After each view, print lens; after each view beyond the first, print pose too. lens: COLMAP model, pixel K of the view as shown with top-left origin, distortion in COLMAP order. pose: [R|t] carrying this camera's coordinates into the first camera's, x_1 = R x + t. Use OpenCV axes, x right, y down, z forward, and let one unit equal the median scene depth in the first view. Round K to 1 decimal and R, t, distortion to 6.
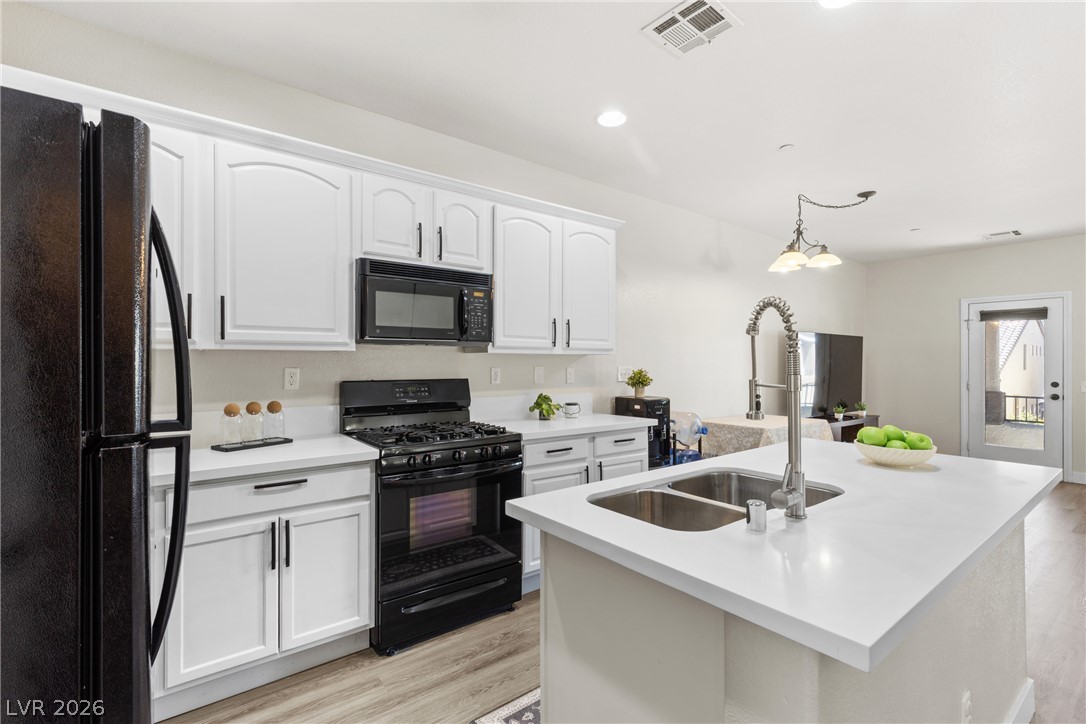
lens RADIAL K [[488.3, 0, 544.5], [0, 488.3, 361.0], [0, 0, 1]] dist [0.007083, -0.000936]
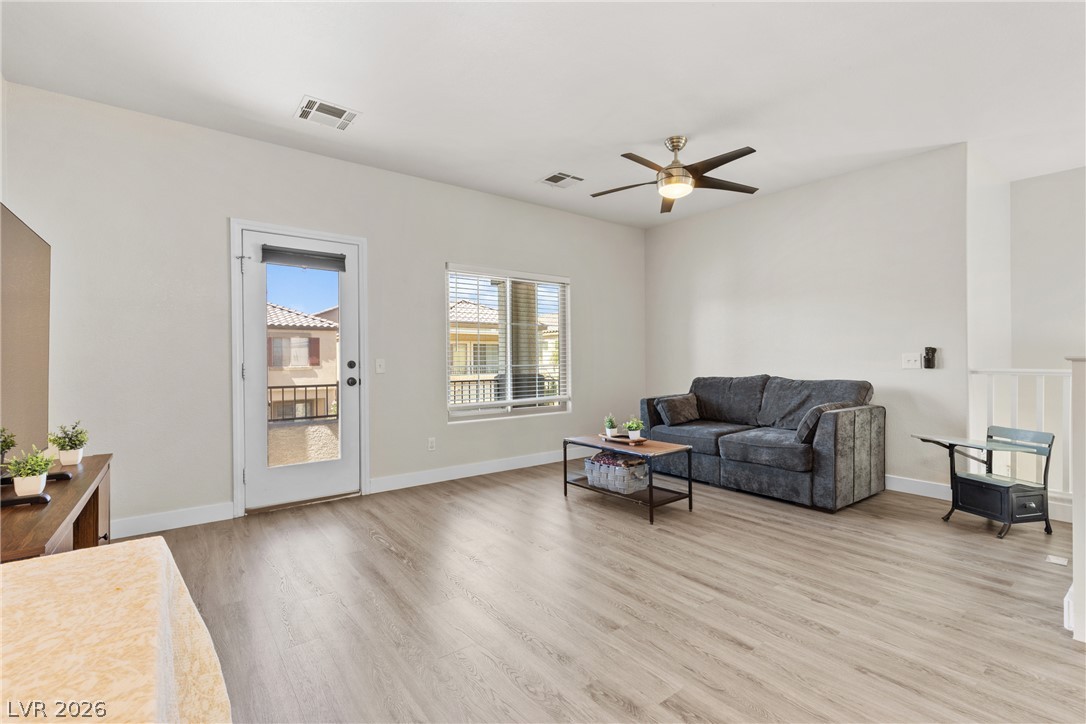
lens RADIAL K [[488.3, 0, 546.9], [0, 488.3, 361.4], [0, 0, 1]] dist [0.007083, -0.000936]
pose [[-0.002320, -0.007102, 0.999972, 0.443587], [0.004498, 0.999965, 0.007112, 0.054962], [-0.999987, 0.004515, -0.002288, 0.989345]]
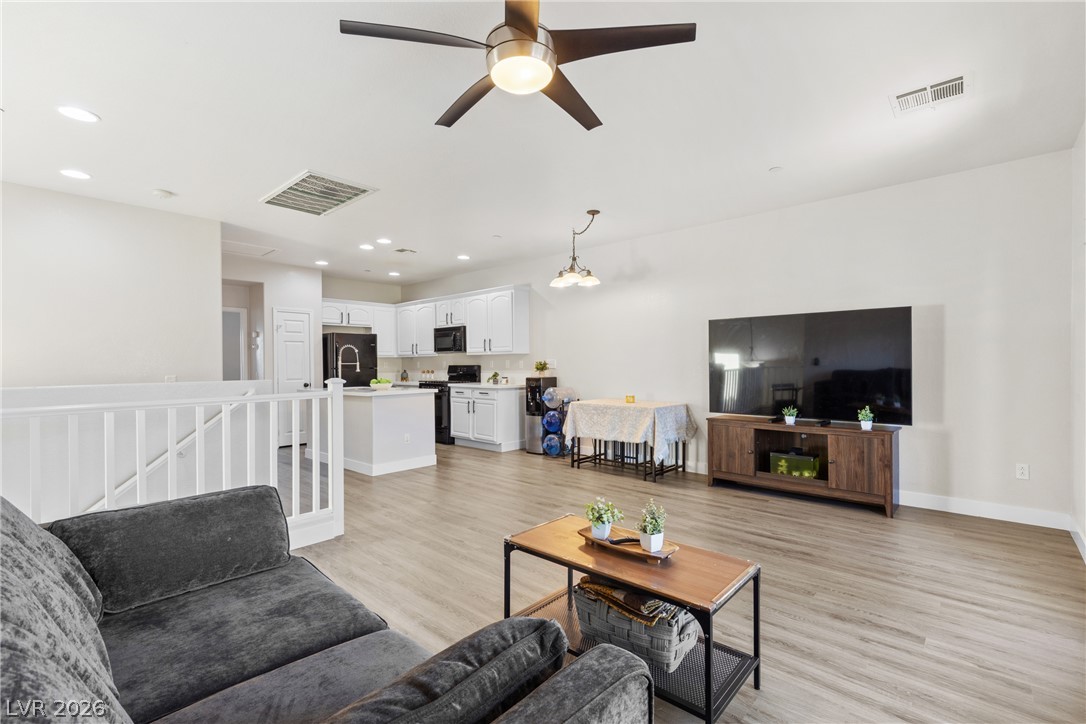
lens RADIAL K [[488.3, 0, 545.4], [0, 488.3, 364.0], [0, 0, 1]] dist [0.007083, -0.000936]
pose [[0.185140, -0.005242, -0.982698, 1.836002], [0.007874, 0.999962, -0.003851, 0.033495], [0.982681, -0.007025, 0.185174, 0.675143]]
